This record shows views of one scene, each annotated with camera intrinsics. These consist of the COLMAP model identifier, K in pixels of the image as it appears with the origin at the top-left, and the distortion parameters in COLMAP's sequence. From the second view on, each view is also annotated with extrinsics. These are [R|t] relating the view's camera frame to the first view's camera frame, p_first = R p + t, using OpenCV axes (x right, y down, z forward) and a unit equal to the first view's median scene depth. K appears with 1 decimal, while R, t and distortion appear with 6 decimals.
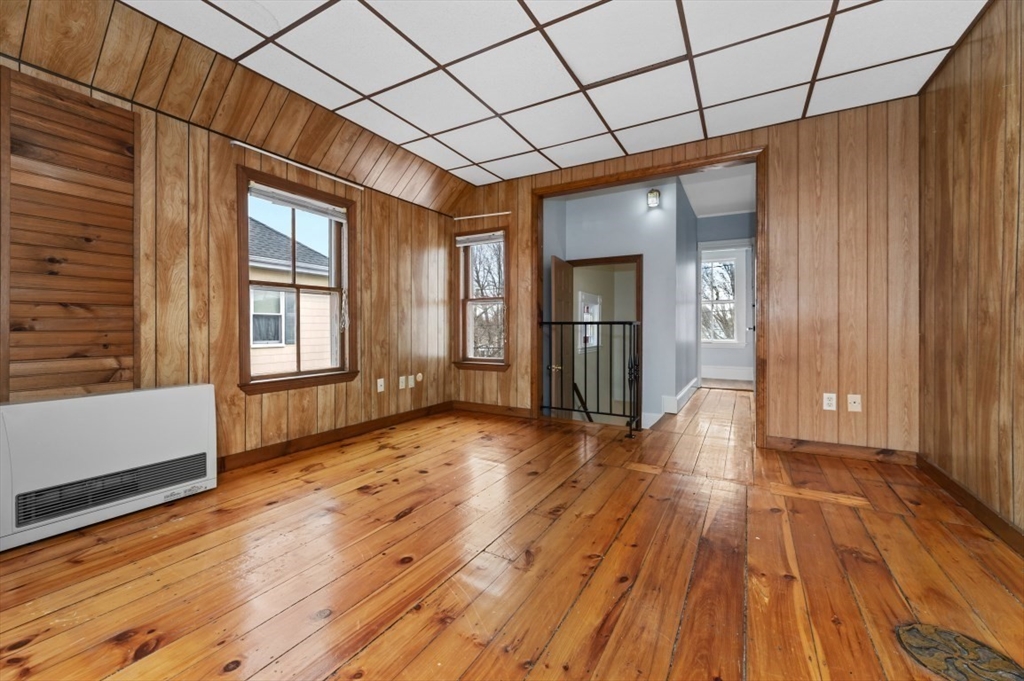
lens RADIAL K [[408.2, 0, 514.0], [0, 408.2, 330.8], [0, 0, 1]] dist [-0.000133, -0.000029]
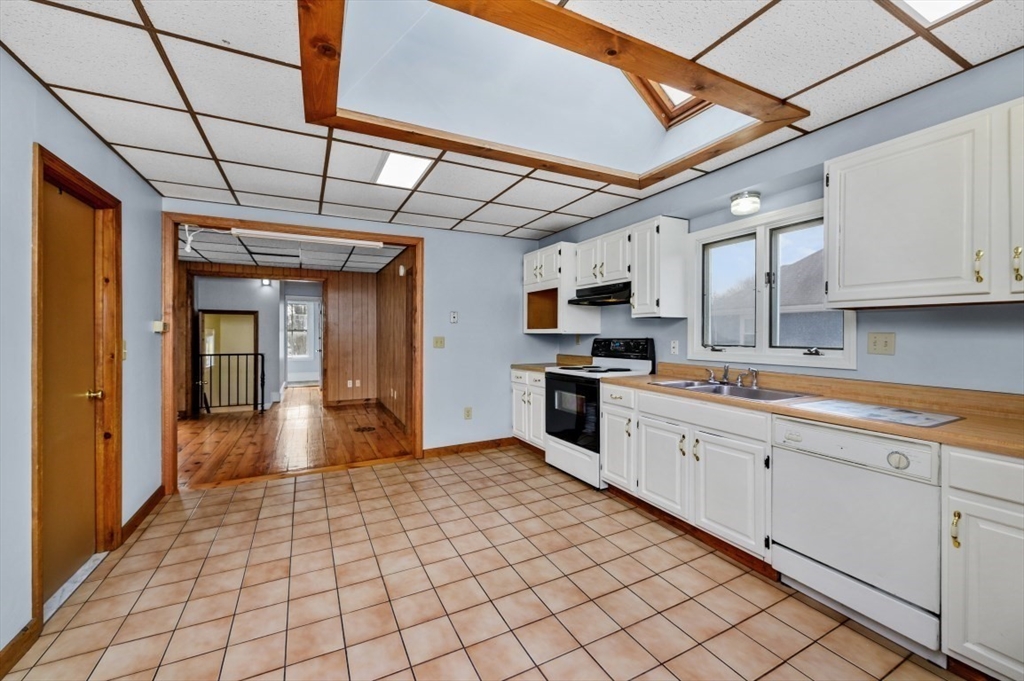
lens RADIAL K [[408.2, 0, 514.0], [0, 408.2, 330.8], [0, 0, 1]] dist [-0.000133, -0.000029]
pose [[0.548519, 0.004632, 0.836125, -0.592571], [0.004704, 0.999952, -0.008625, -0.097757], [-0.836125, 0.008664, 0.548471, -0.932394]]
